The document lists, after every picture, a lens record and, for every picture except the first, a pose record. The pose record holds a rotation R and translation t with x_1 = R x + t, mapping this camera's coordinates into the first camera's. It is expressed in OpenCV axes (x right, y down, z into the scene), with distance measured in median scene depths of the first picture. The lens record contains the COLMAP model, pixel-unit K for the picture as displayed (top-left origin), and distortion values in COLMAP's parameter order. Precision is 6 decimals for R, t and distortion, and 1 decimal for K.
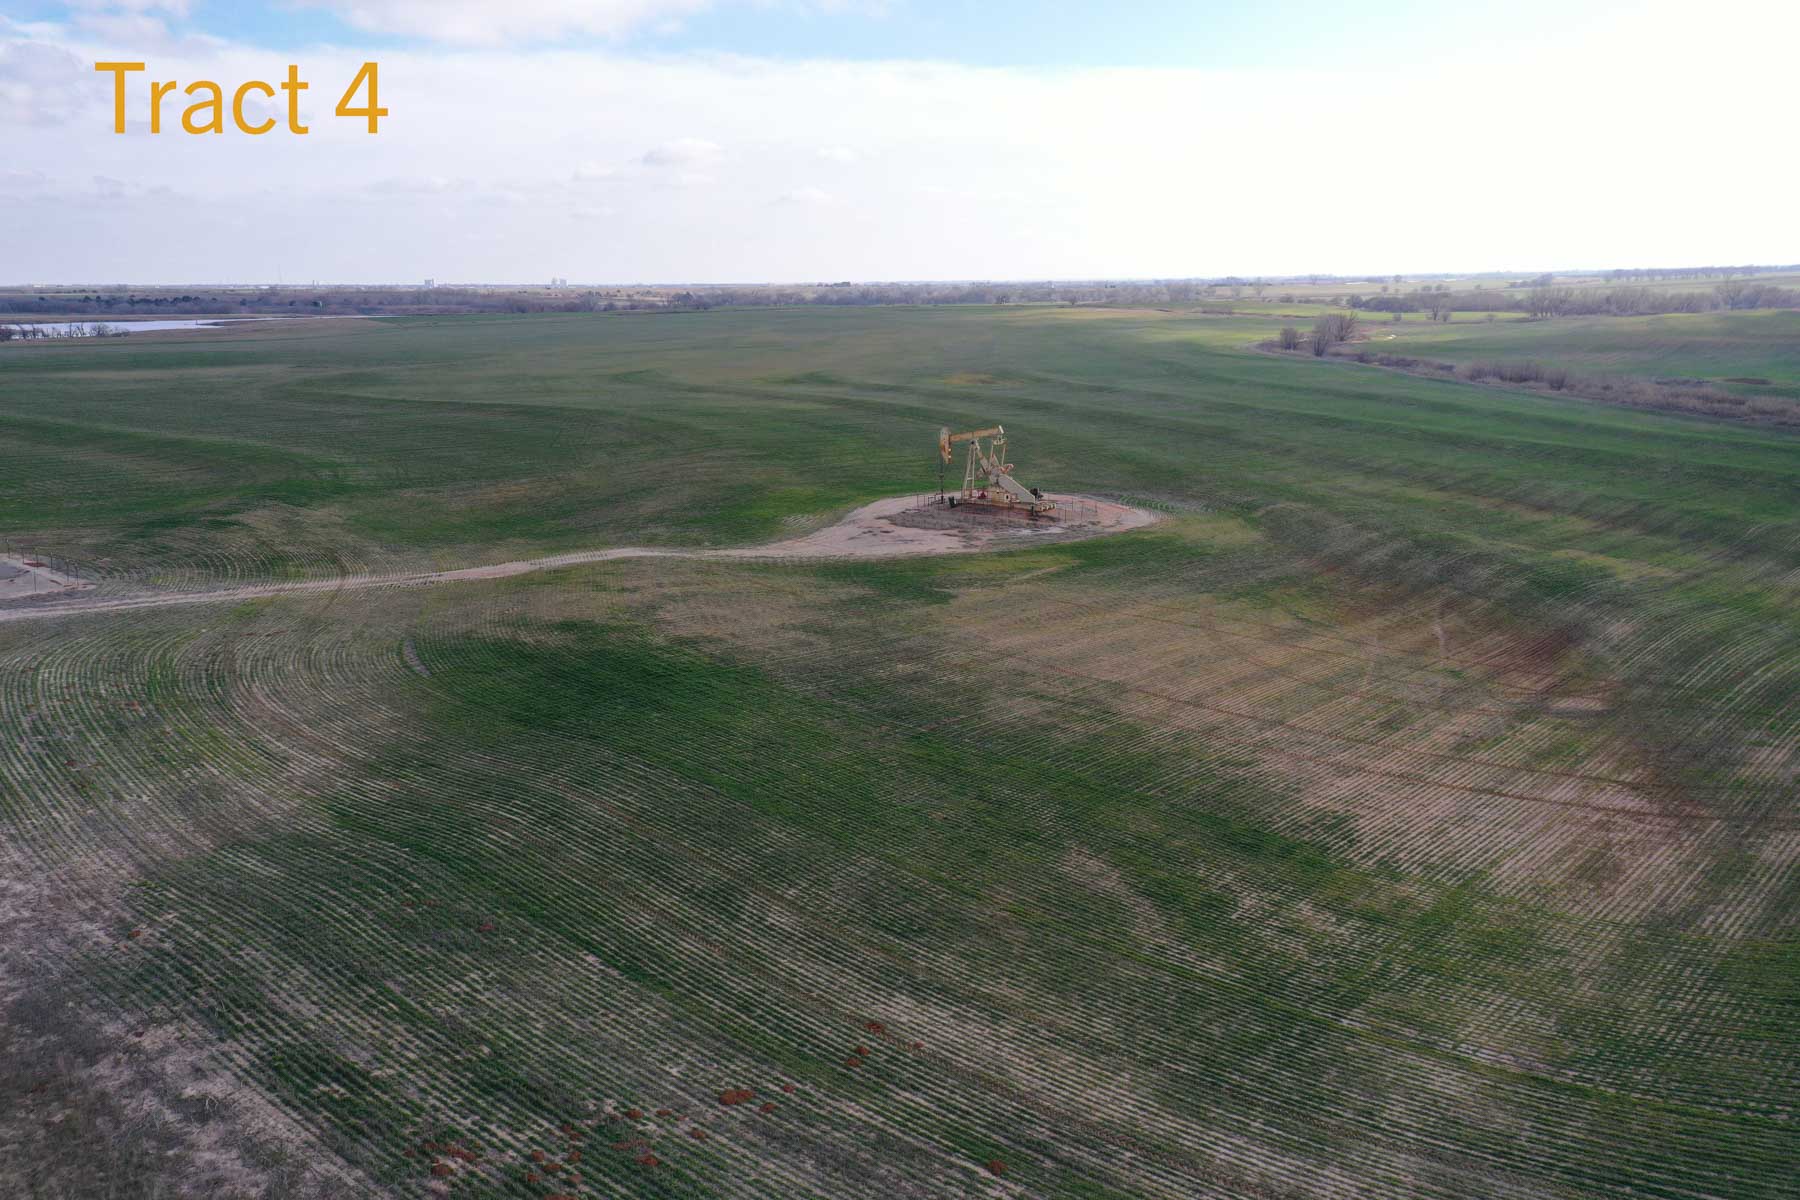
lens RADIAL K [[1467.1, 0, 900.0], [0, 1467.1, 600.0], [0, 0, 1]] dist [0.019568, 0.006870]
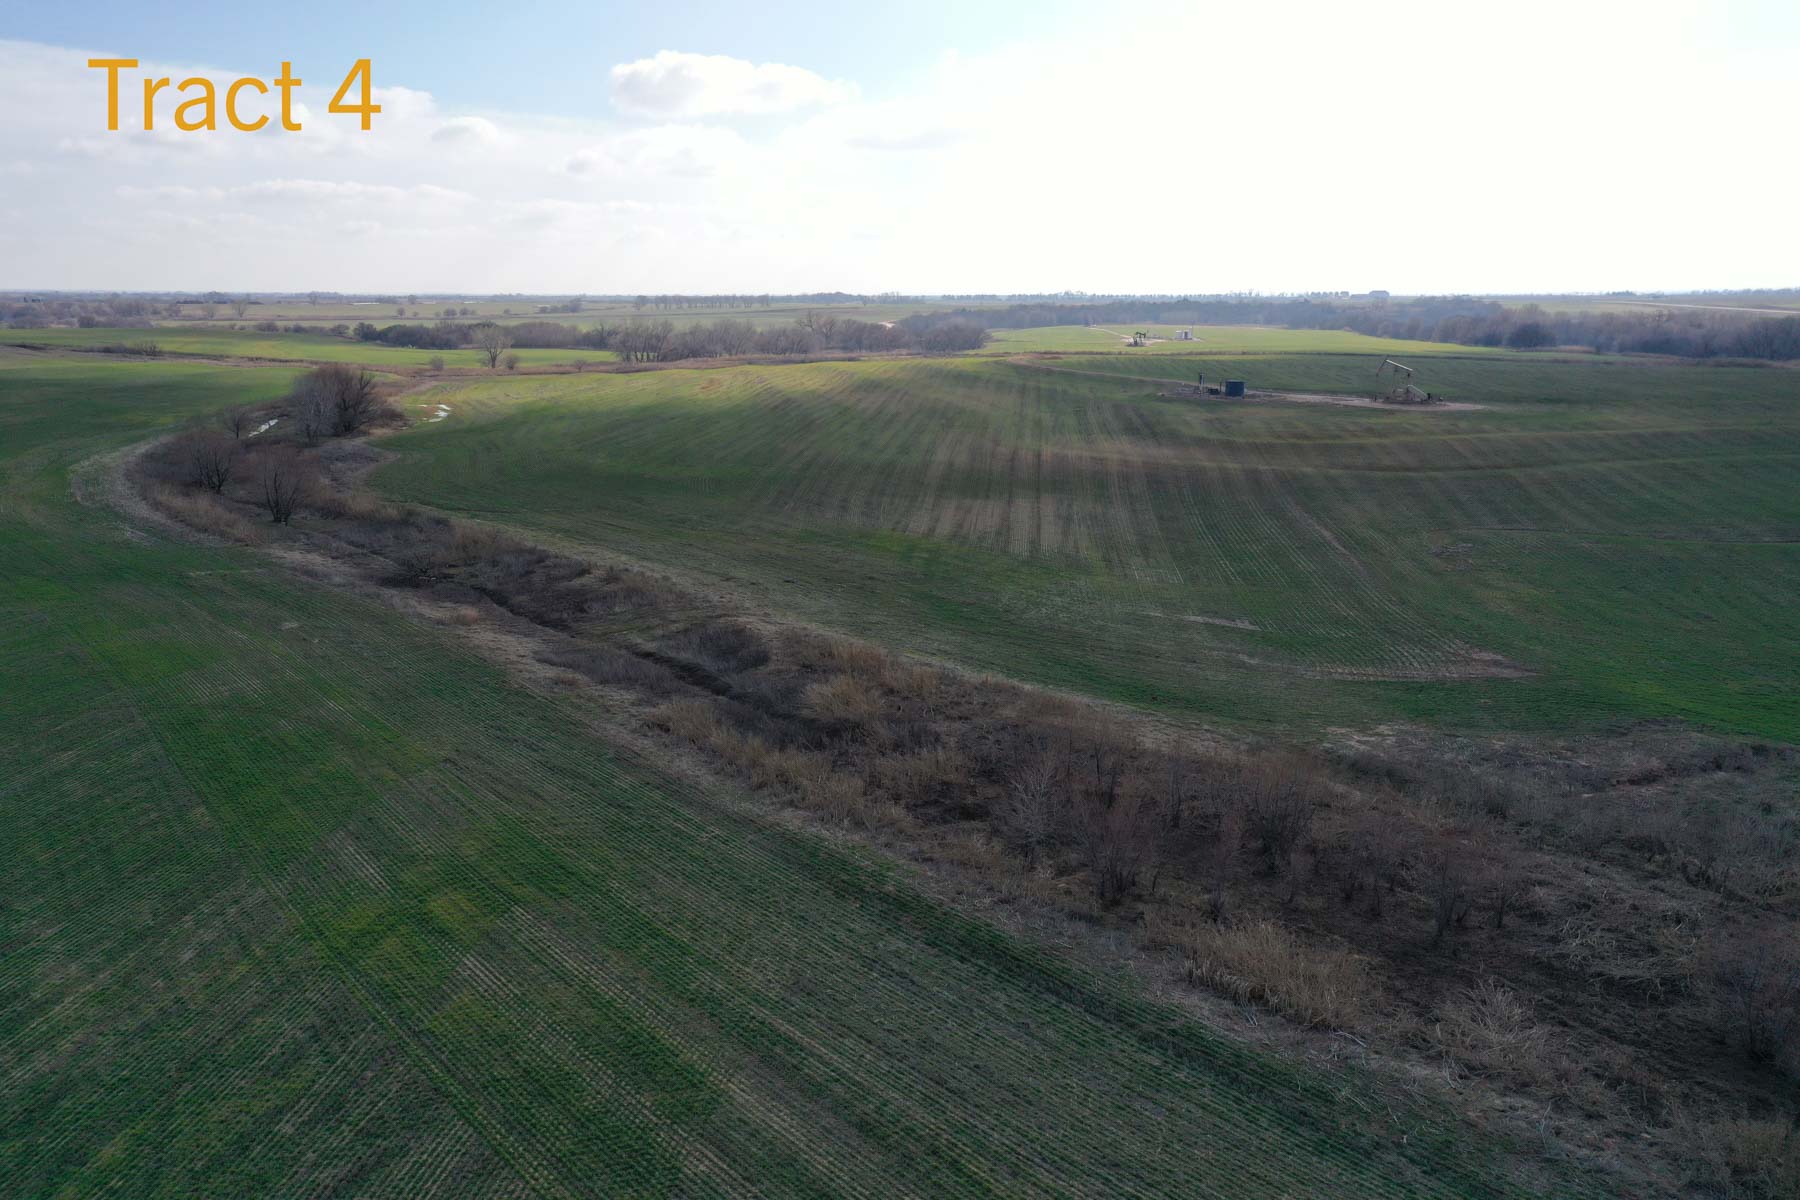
lens RADIAL K [[1467.1, 0, 900.0], [0, 1467.1, 600.0], [0, 0, 1]] dist [0.019568, 0.006870]
pose [[0.804221, -0.101132, 0.585663, 0.064840], [0.108571, 0.993833, 0.022526, -0.046106], [-0.584329, 0.045470, 0.810242, 0.207796]]
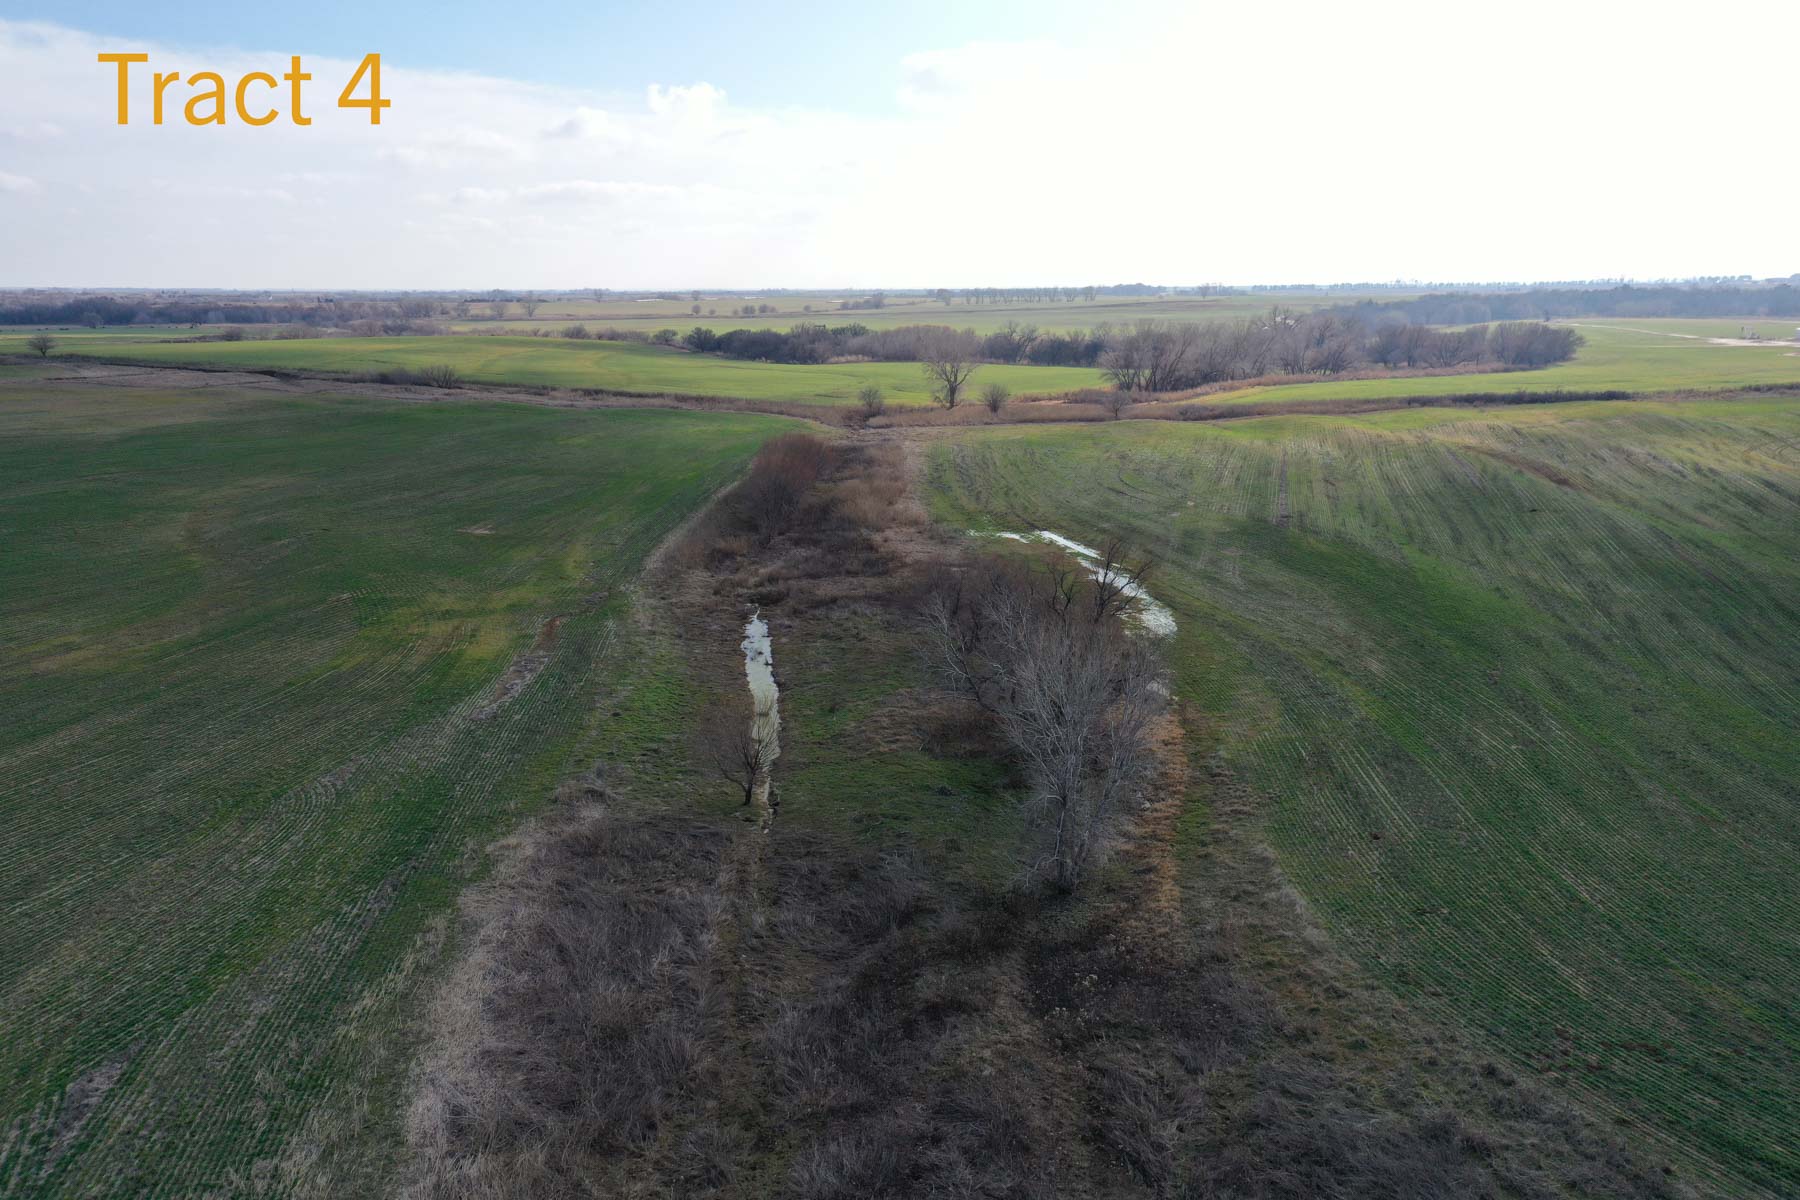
lens RADIAL K [[1467.1, 0, 900.0], [0, 1467.1, 600.0], [0, 0, 1]] dist [0.019568, 0.006870]
pose [[0.889769, -0.081985, 0.448987, 0.090359], [0.085800, 0.996242, 0.011883, -0.078768], [-0.448274, 0.027950, 0.893459, 0.356819]]
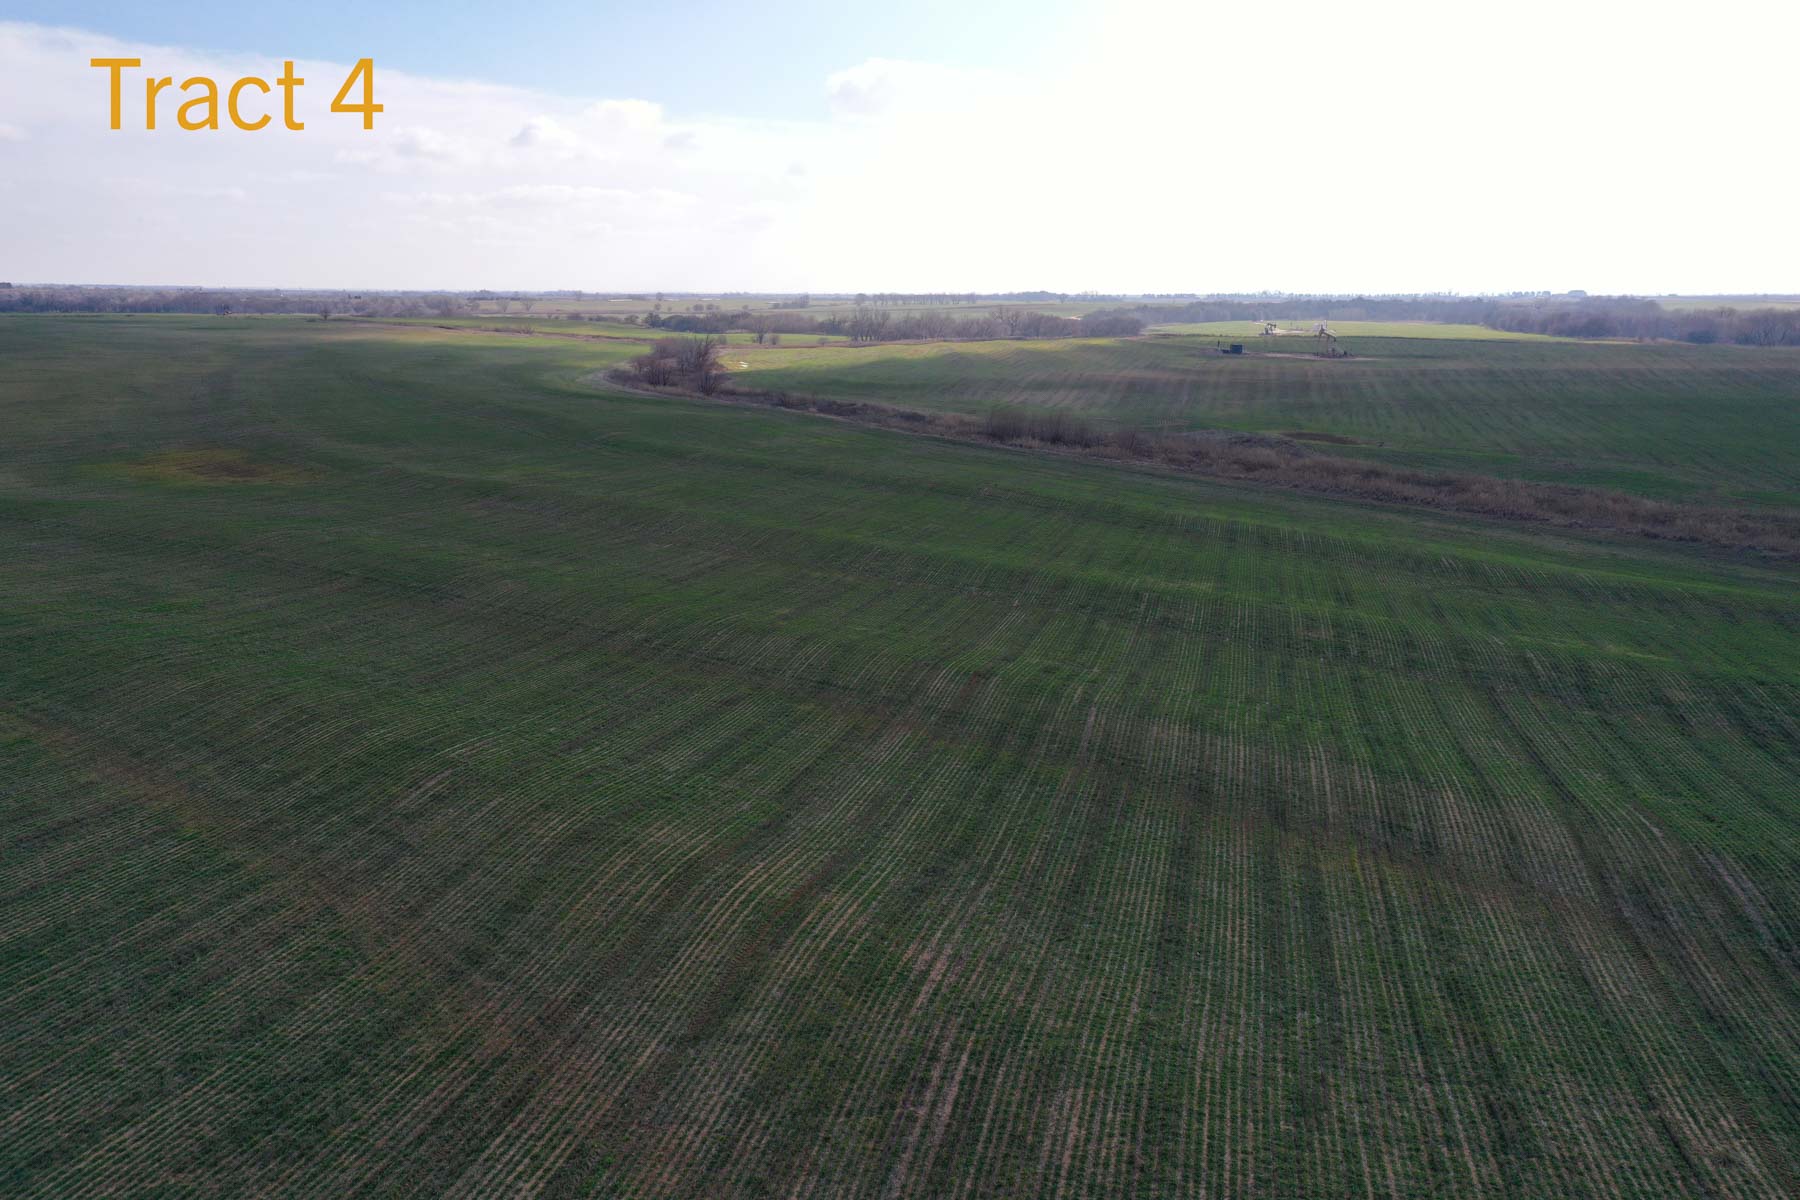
lens RADIAL K [[1467.1, 0, 900.0], [0, 1467.1, 600.0], [0, 0, 1]] dist [0.019568, 0.006870]
pose [[0.880361, -0.074535, 0.468412, 0.004006], [0.079163, 0.996813, 0.009832, -0.020284], [-0.467652, 0.028425, 0.883456, 0.097391]]
